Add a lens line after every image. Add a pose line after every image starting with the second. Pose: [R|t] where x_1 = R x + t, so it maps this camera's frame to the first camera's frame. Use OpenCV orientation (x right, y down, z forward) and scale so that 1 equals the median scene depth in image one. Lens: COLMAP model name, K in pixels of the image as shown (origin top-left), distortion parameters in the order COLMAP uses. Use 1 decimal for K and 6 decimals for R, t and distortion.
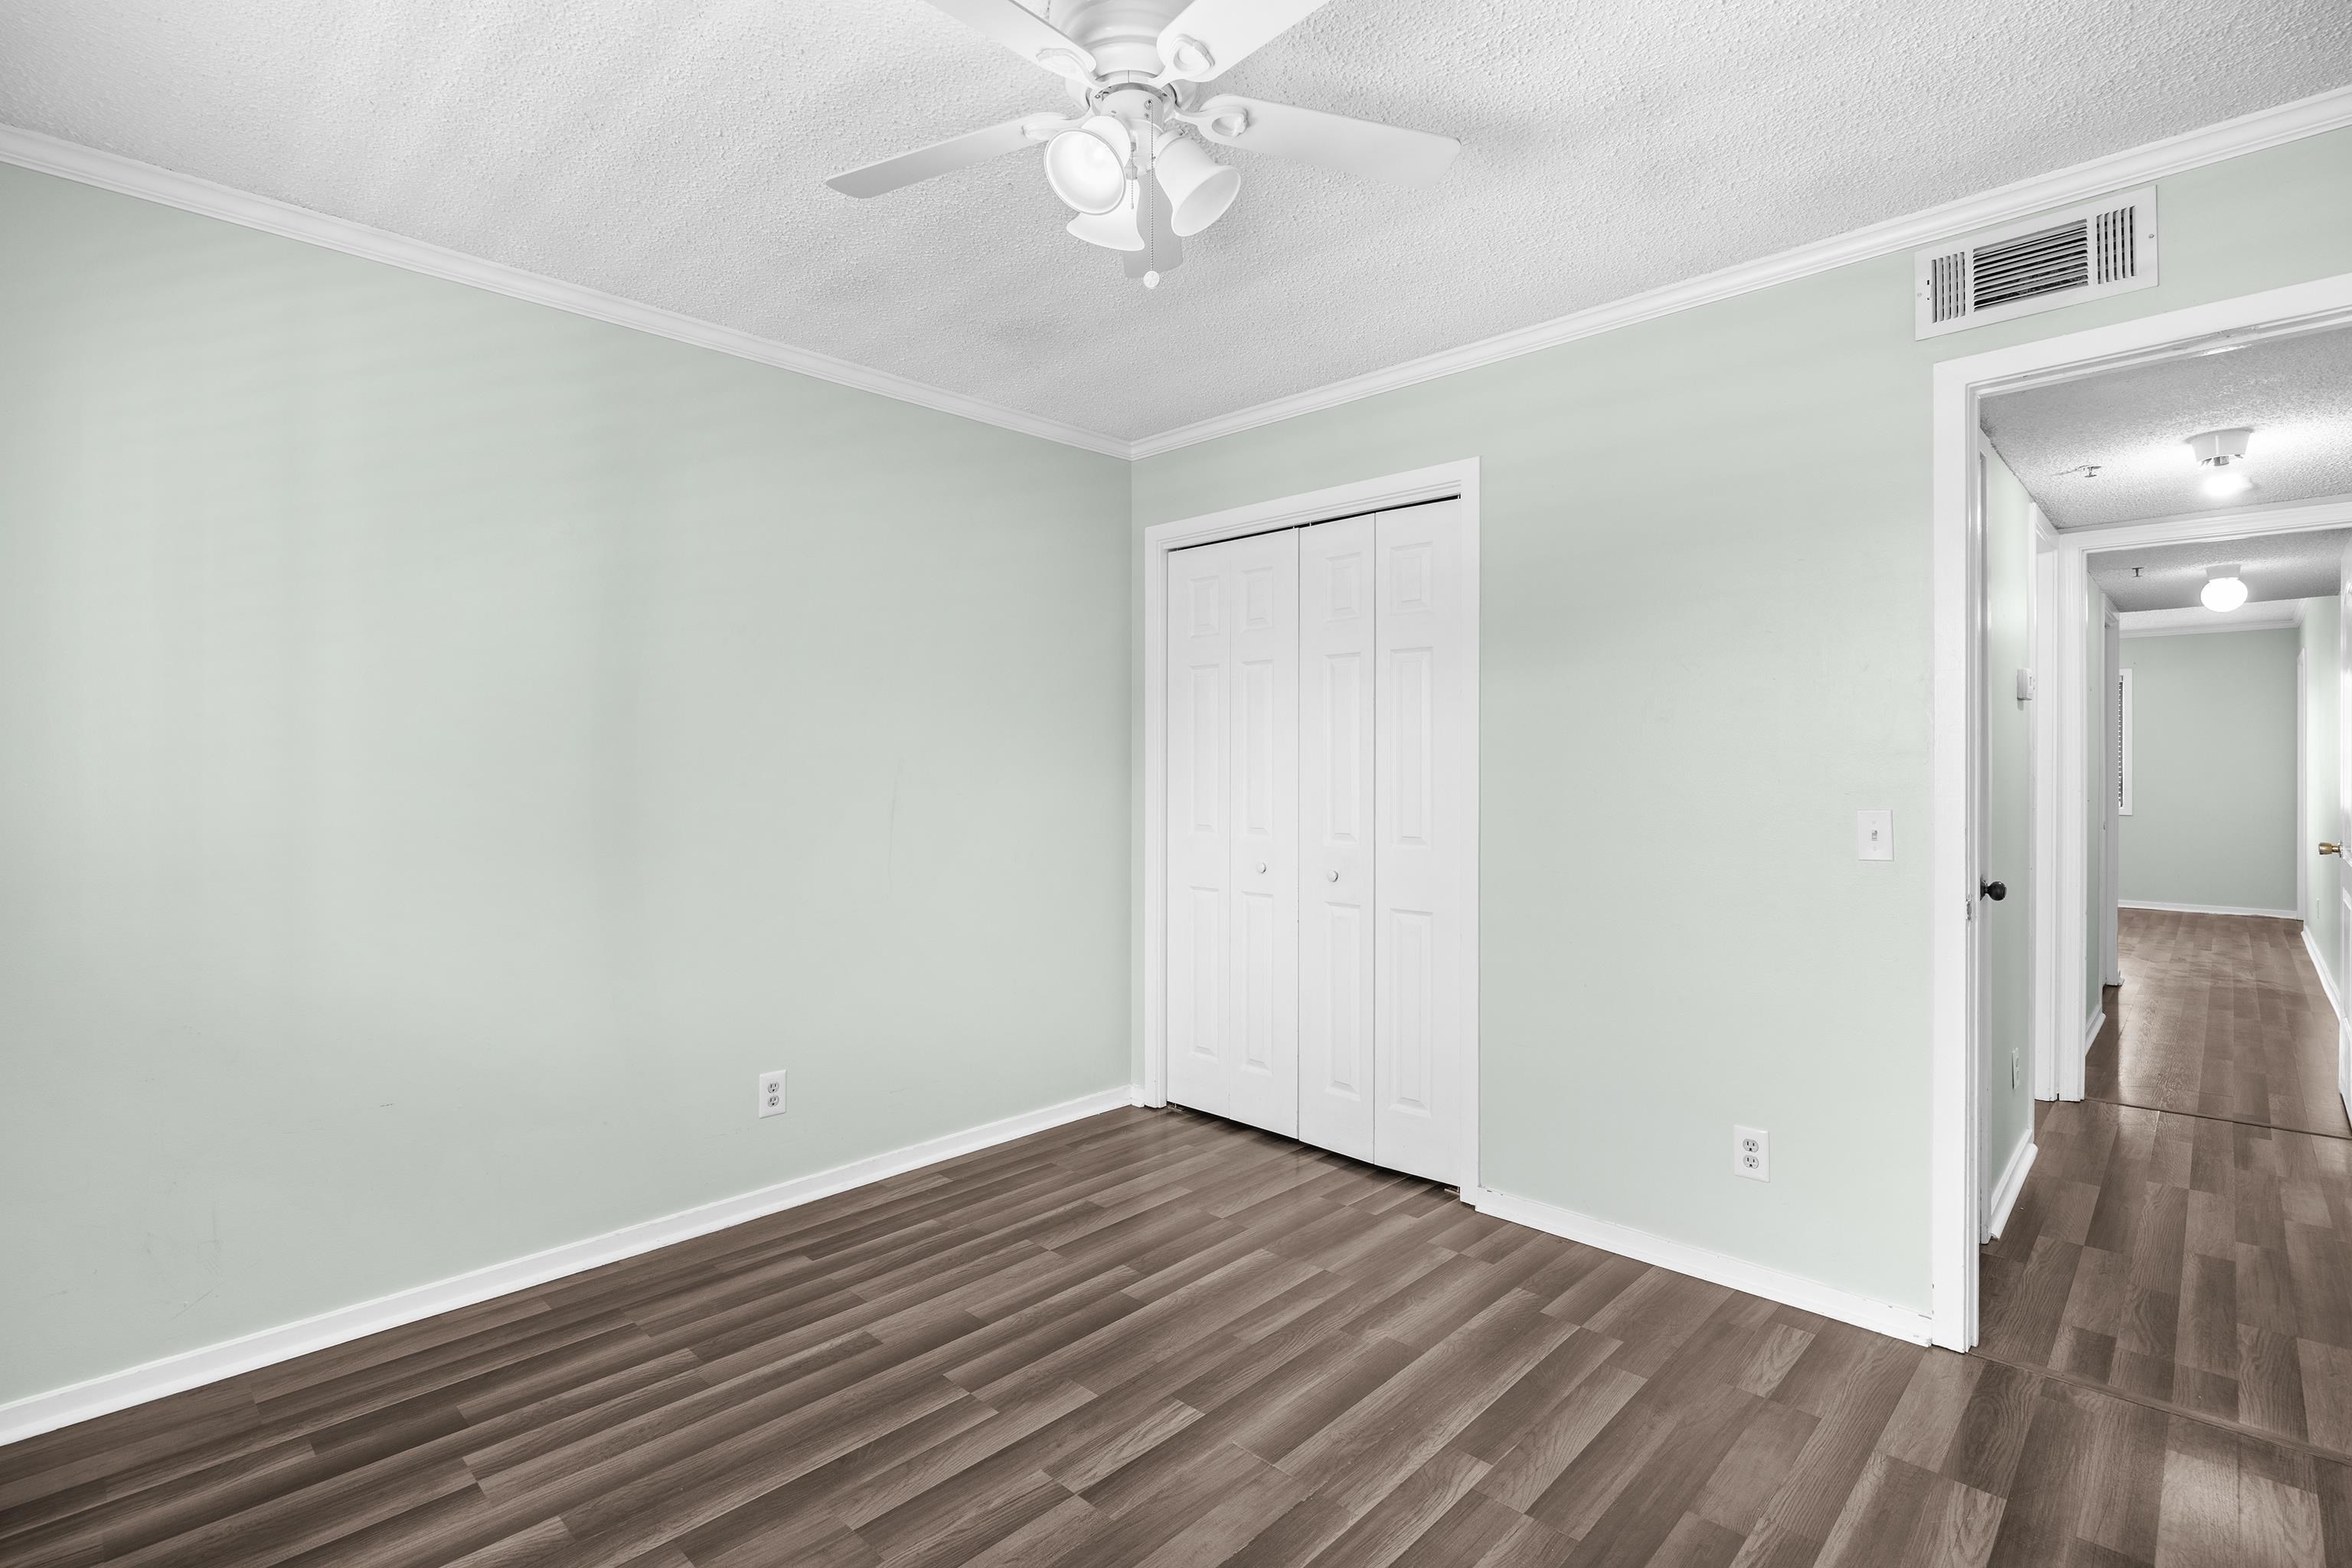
lens RADIAL K [[1091.1, 0, 1151.9], [0, 1091.1, 791.8], [0, 0, 1]] dist [-0.001208, 0.000282]
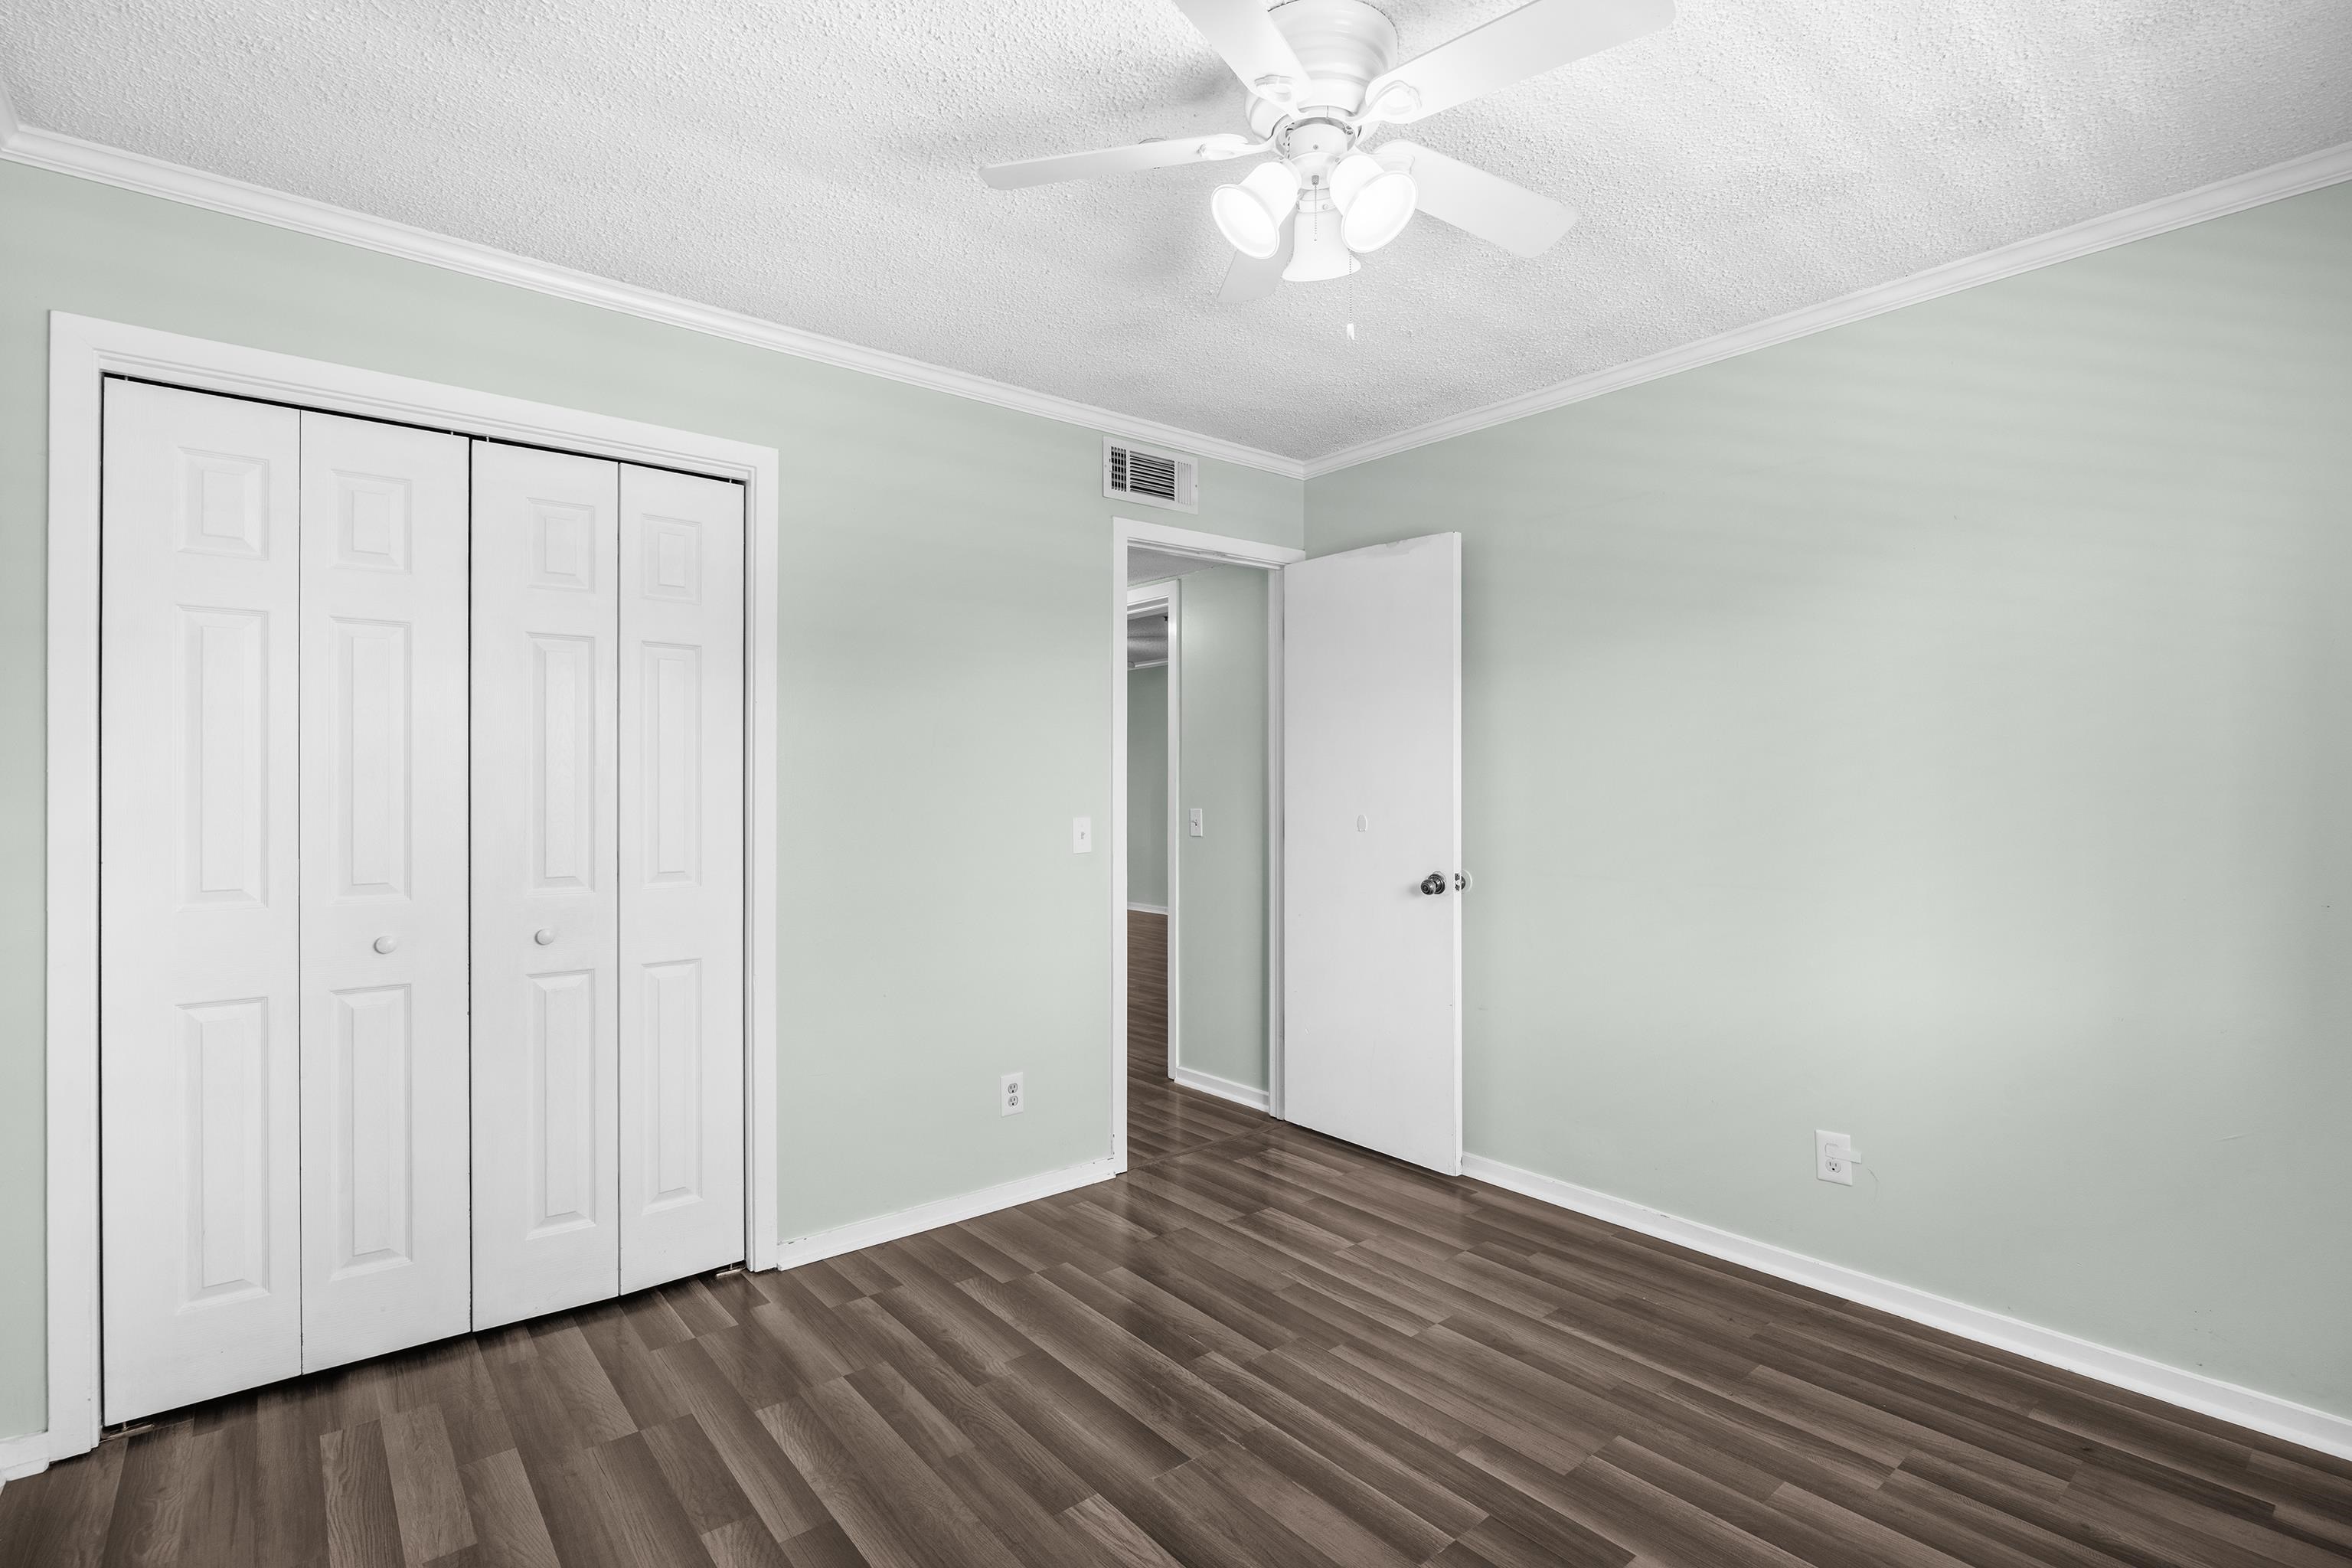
lens RADIAL K [[1113.3, 0, 1172.9], [0, 1113.3, 808.2], [0, 0, 1]] dist [-0.012961, 0.000779]
pose [[0.106177, -0.019553, 0.994155, -0.710363], [0.022881, 0.999590, 0.017216, -0.016352], [-0.994084, 0.020919, 0.106581, 0.683047]]
